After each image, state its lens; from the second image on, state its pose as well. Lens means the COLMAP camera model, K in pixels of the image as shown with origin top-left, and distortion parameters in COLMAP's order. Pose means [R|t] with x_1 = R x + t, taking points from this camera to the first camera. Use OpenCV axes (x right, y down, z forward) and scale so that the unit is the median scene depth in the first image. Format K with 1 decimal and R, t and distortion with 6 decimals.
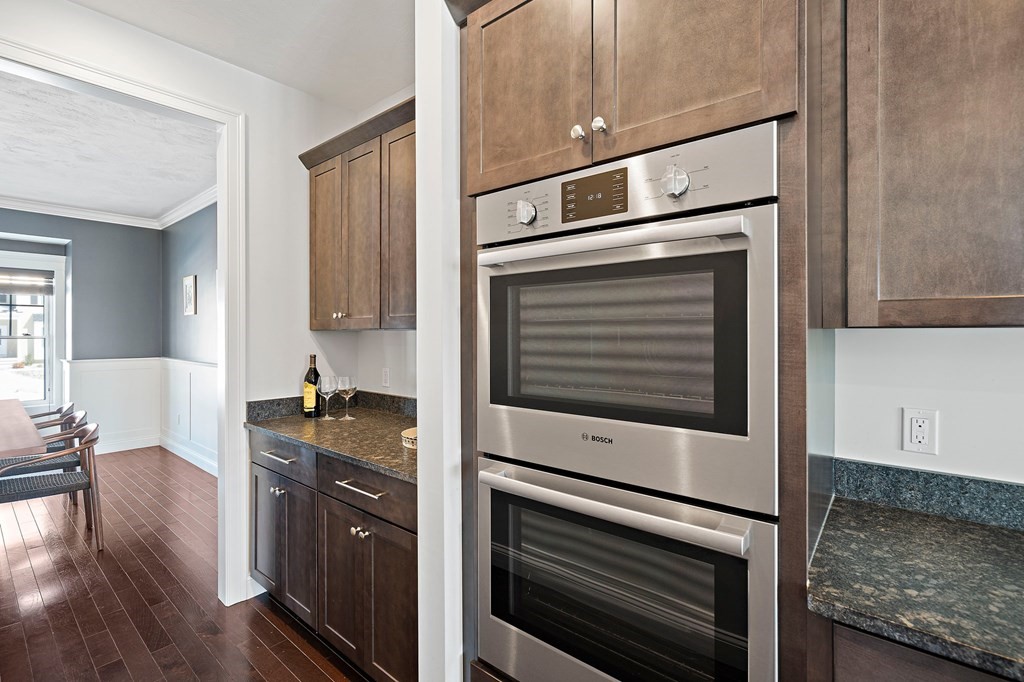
lens RADIAL K [[460.4, 0, 512.0], [0, 460.4, 341.0], [0, 0, 1]] dist [0.009621, 0.000044]
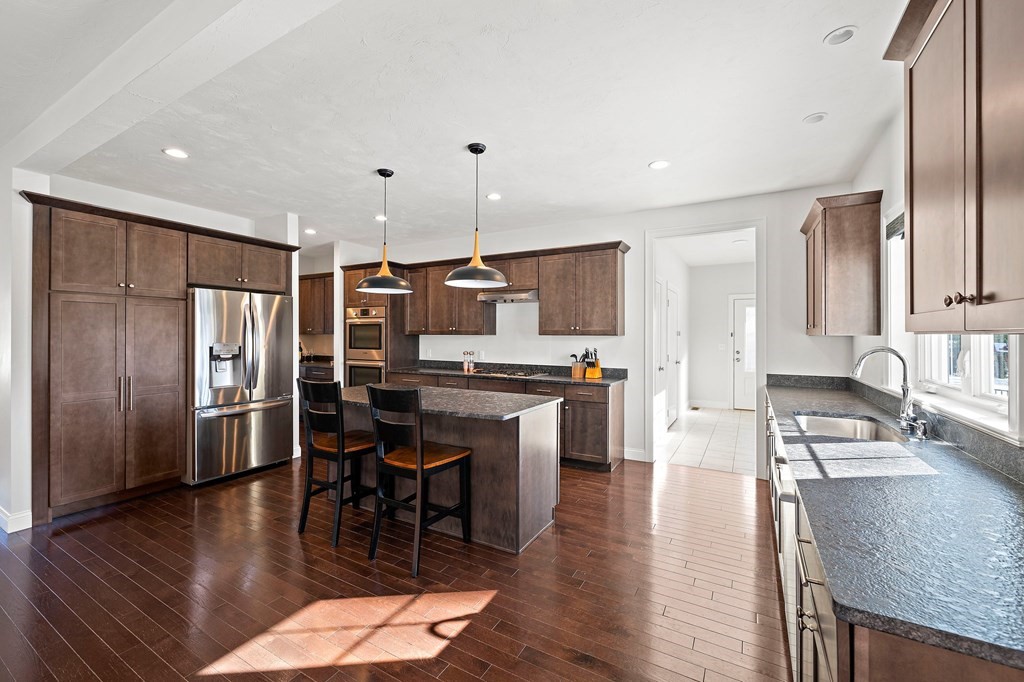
lens RADIAL K [[412.4, 0, 512.0], [0, 412.4, 341.0], [0, 0, 1]] dist [-0.000569, -0.000059]
pose [[0.984263, 0.000188, 0.176707, 0.812887], [0.000243, 0.999997, -0.002418, 0.048689], [-0.176707, 0.002423, 0.984260, -3.359004]]
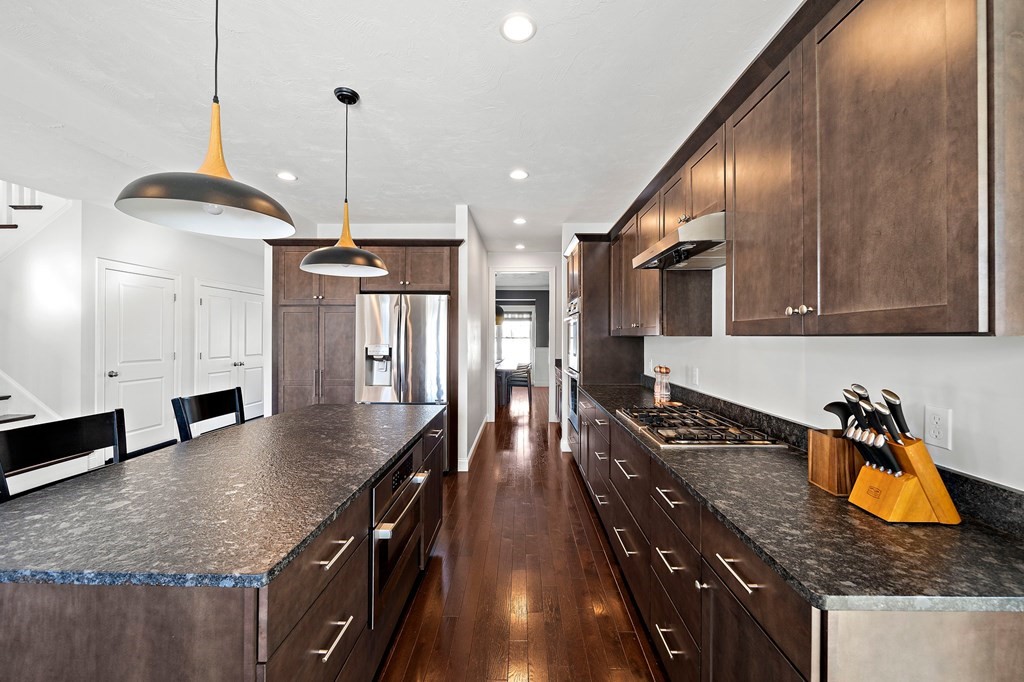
lens RADIAL K [[386.5, 0, 512.0], [0, 386.5, 341.0], [0, 0, 1]] dist [0.000007, -0.000023]
pose [[0.635970, 0.009446, -0.771656, 2.018698], [-0.013794, 0.999904, 0.000872, 0.018398], [0.771591, 0.010089, 0.636039, -1.453289]]
